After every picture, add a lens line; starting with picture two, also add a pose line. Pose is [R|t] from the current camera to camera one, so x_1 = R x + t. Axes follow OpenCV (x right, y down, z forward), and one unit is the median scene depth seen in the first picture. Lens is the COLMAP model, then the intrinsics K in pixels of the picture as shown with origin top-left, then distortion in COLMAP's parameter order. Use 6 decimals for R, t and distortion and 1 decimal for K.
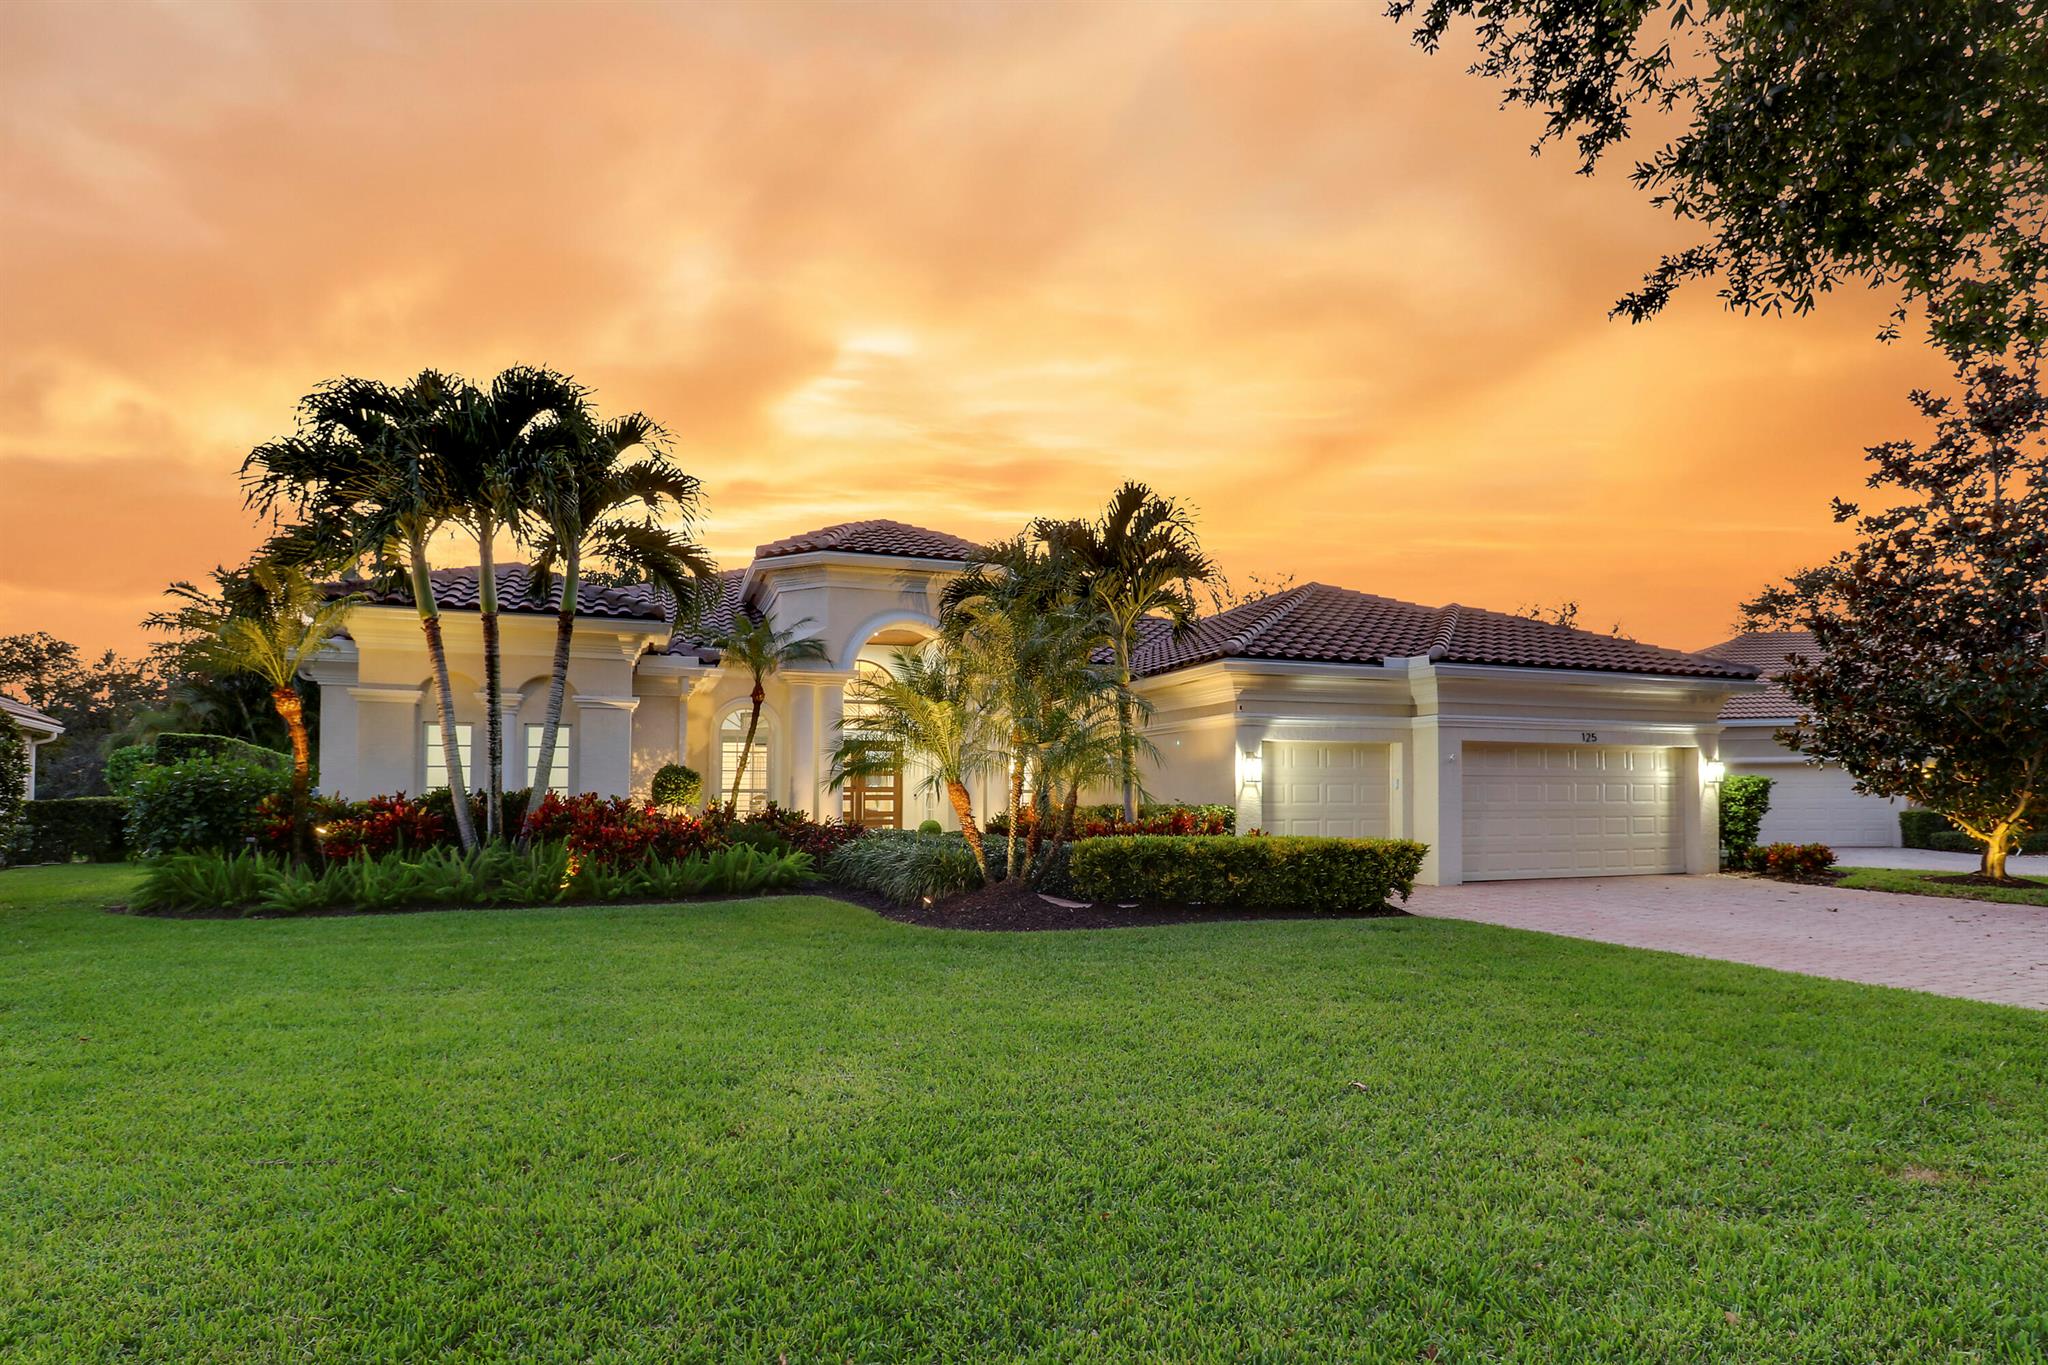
lens RADIAL K [[947.8, 0, 1060.1], [0, 947.8, 650.5], [0, 0, 1]] dist [0.004657, -0.014711]
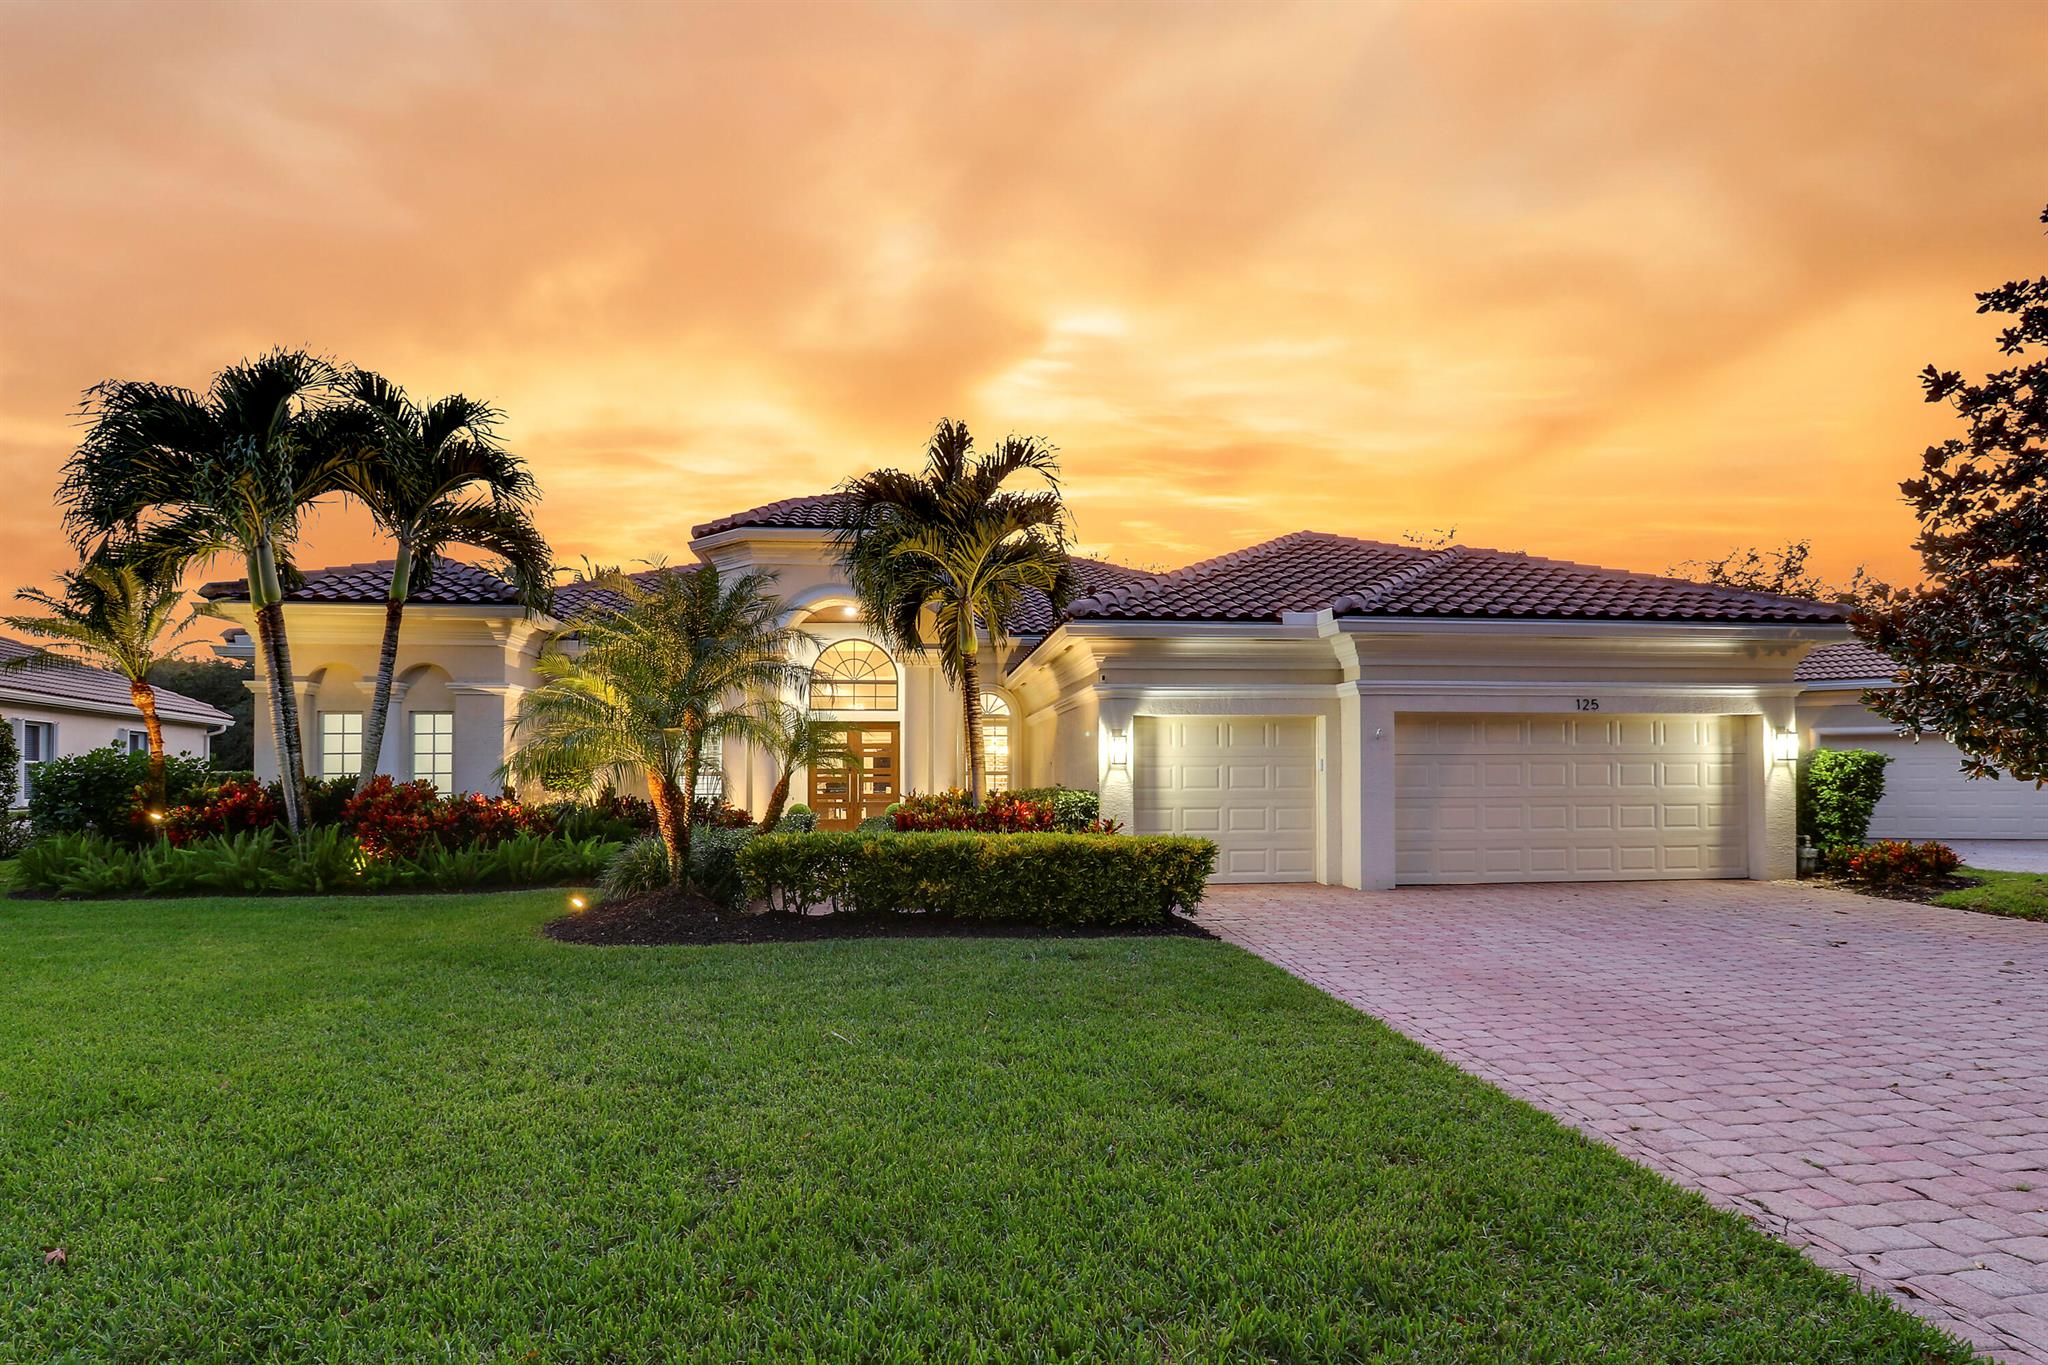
lens RADIAL K [[947.8, 0, 1060.1], [0, 947.8, 650.5], [0, 0, 1]] dist [0.004657, -0.014711]
pose [[0.975248, -0.031584, -0.218848, 0.325895], [0.036830, 0.999123, 0.019934, 0.016047], [0.218026, -0.027501, 0.975555, 0.149396]]
